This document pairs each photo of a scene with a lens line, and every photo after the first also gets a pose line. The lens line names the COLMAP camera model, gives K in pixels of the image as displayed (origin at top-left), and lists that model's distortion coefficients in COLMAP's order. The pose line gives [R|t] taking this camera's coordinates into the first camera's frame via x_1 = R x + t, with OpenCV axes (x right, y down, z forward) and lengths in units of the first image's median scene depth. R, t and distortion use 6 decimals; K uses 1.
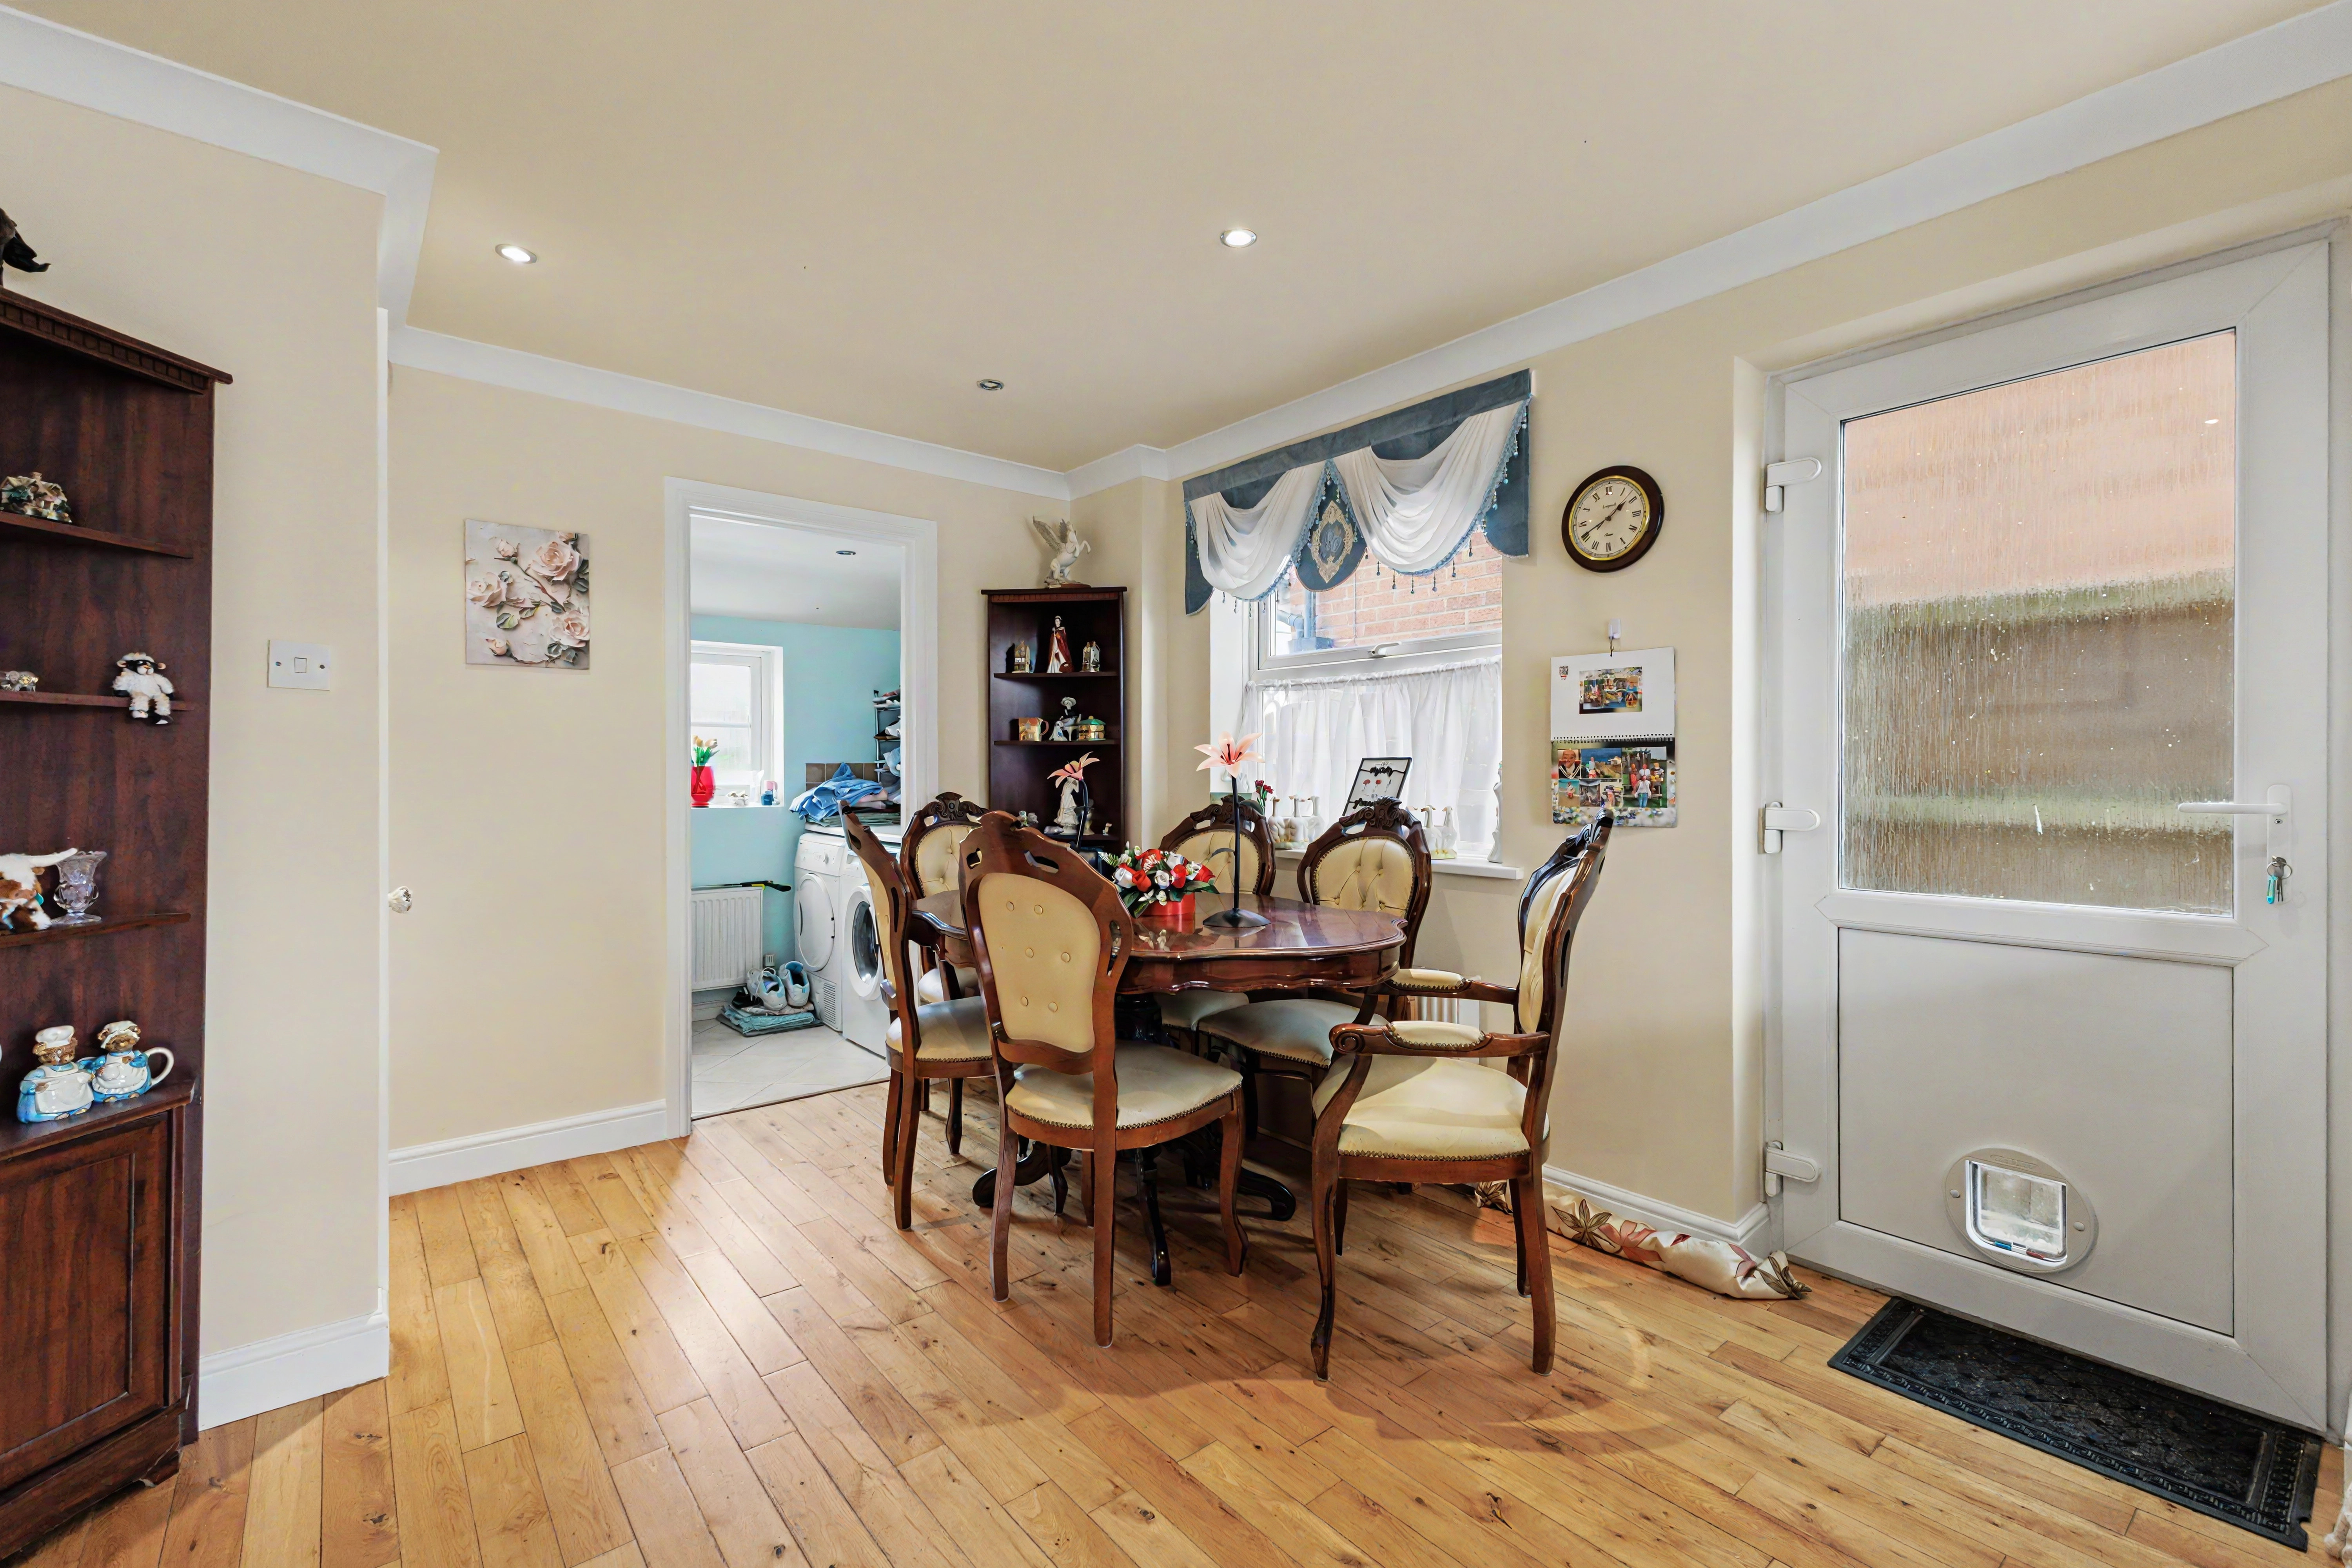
lens RADIAL K [[1016.9, 0, 1166.5], [0, 1016.9, 776.6], [0, 0, 1]] dist [0.008388, -0.001530]
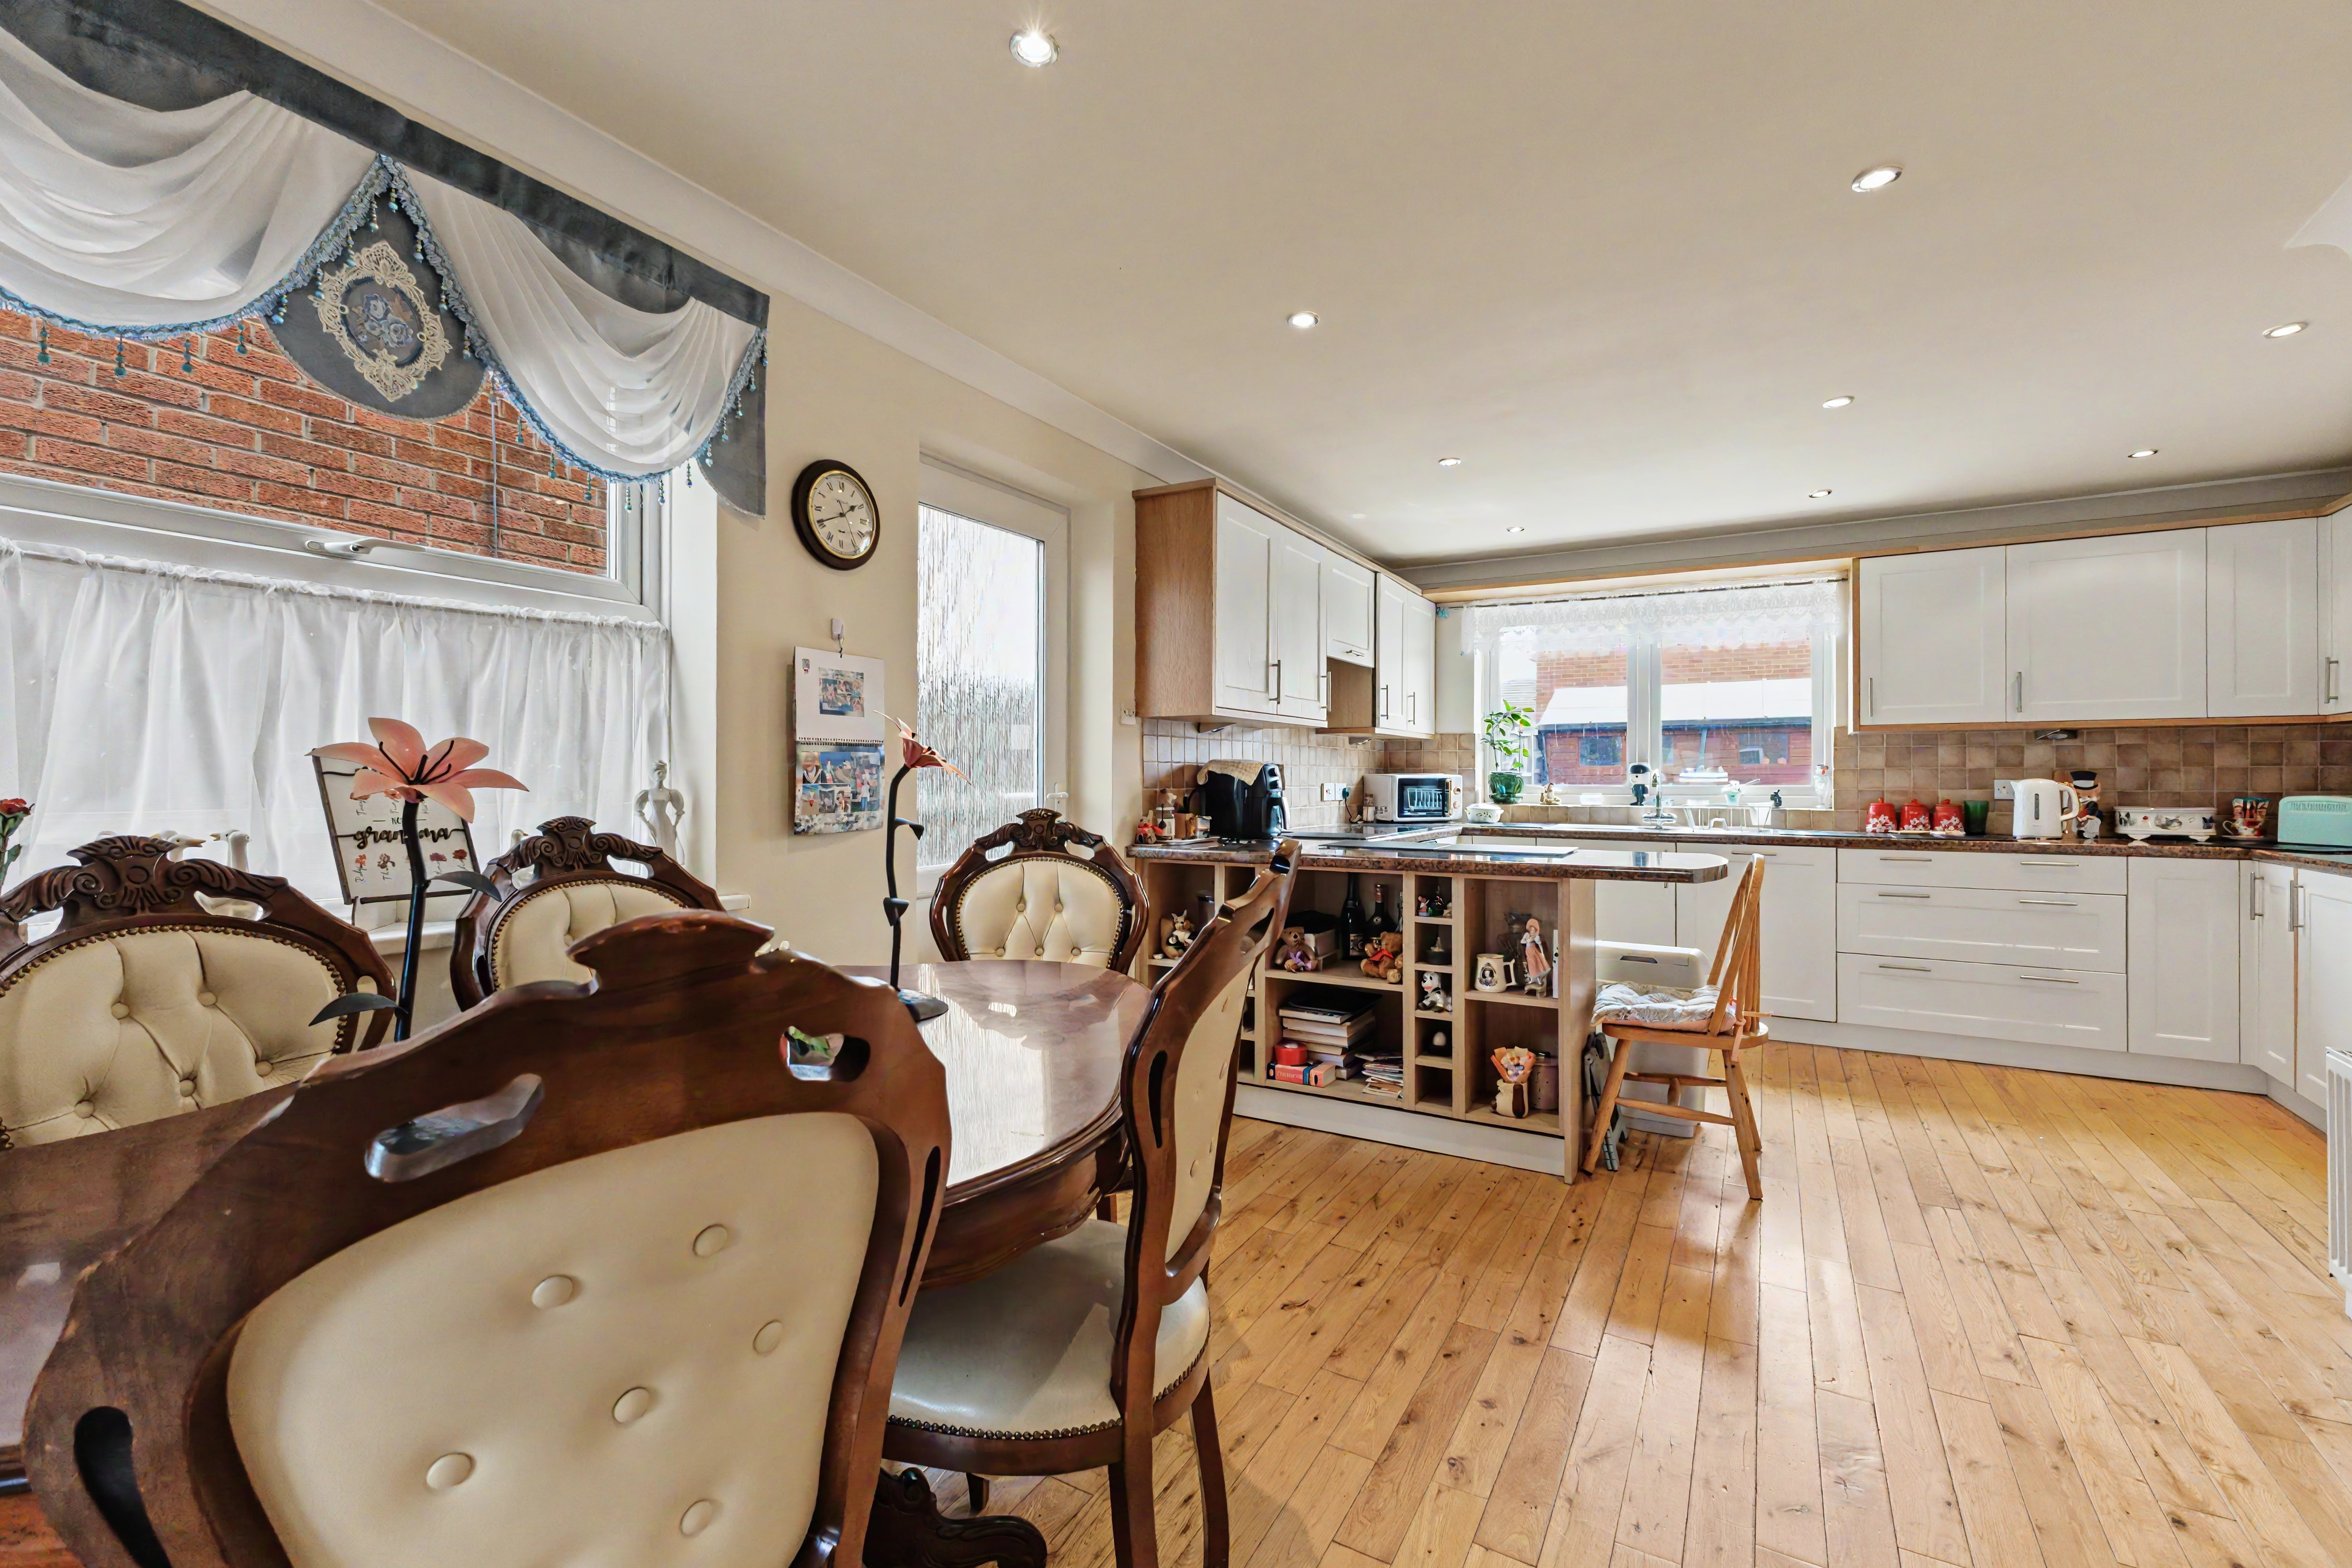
lens RADIAL K [[1016.9, 0, 1178.1], [0, 1016.9, 781.2], [0, 0, 1]] dist [0.008388, -0.001530]
pose [[-0.351792, -0.004688, 0.936066, -0.564436], [0.005774, 0.999958, 0.007178, -0.004903], [-0.936060, 0.007931, -0.351750, 1.003604]]
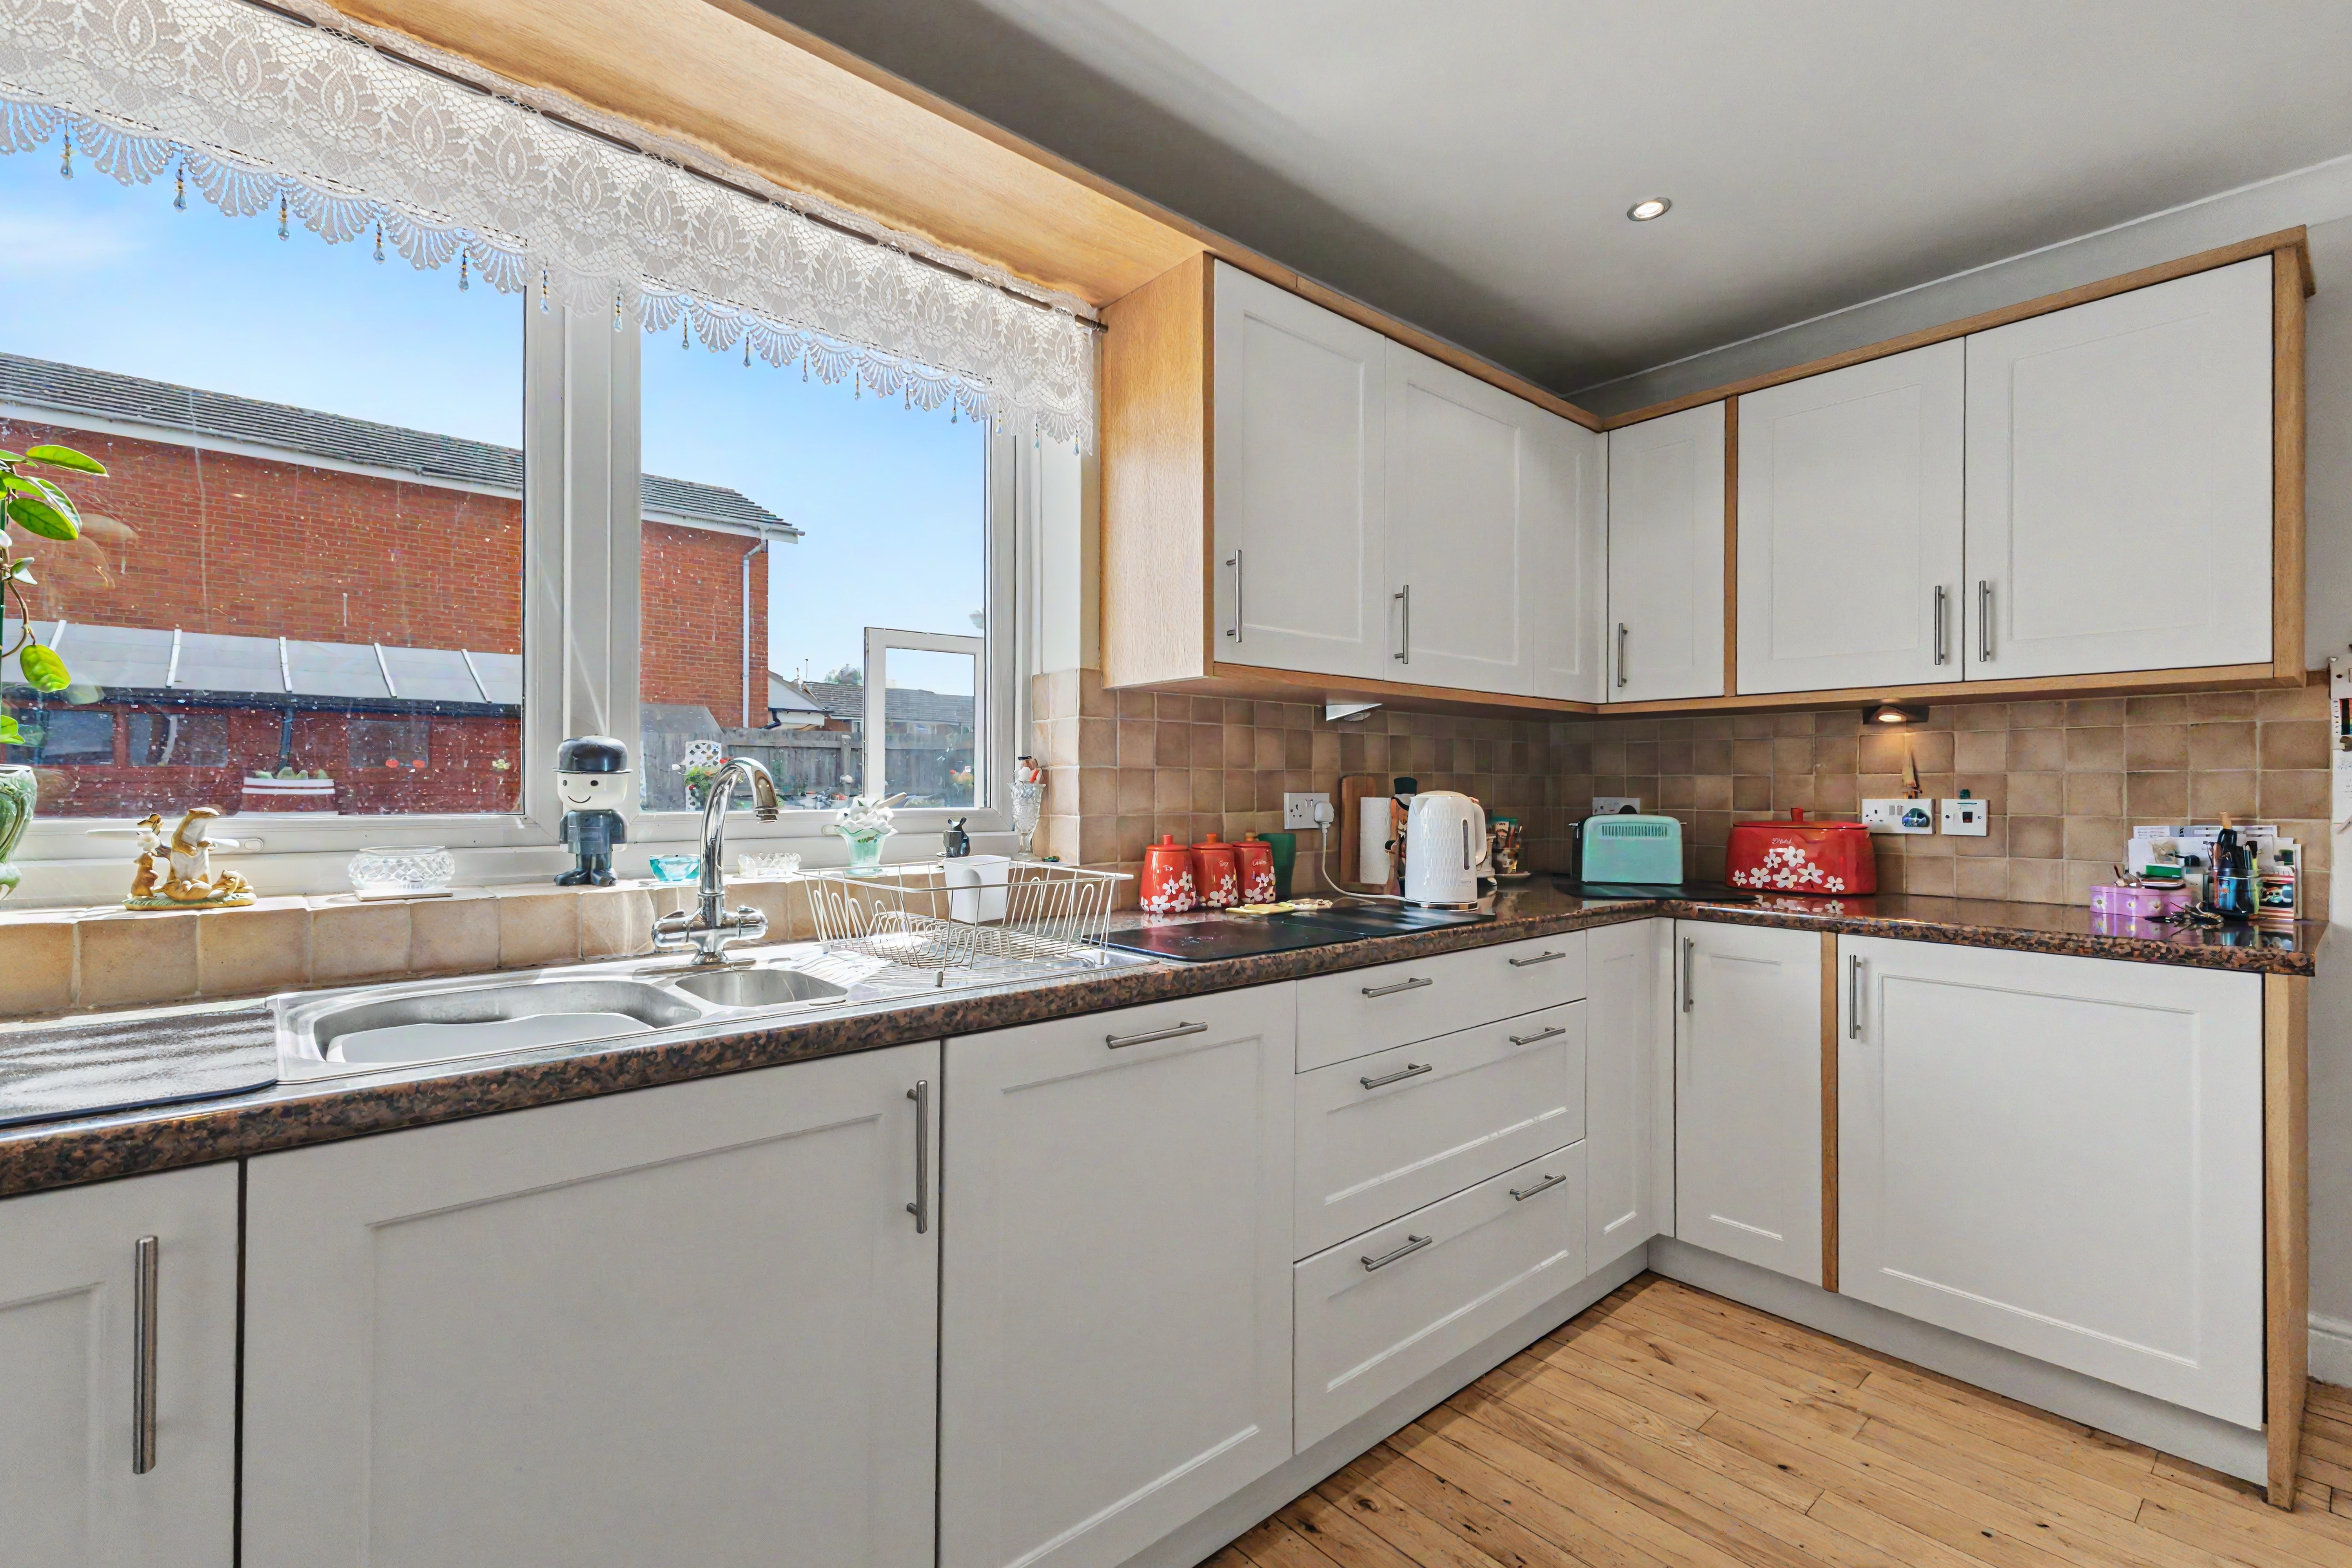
lens RADIAL K [[1065.5, 0, 1190.0], [0, 1065.5, 782.2], [0, 0, 1]] dist [0.008070, -0.001609]
pose [[-0.999623, -0.002324, -0.027371, 0.690648], [-0.002320, 0.999997, -0.000155, 0.003642], [0.027371, -0.000091, -0.999625, 0.054824]]
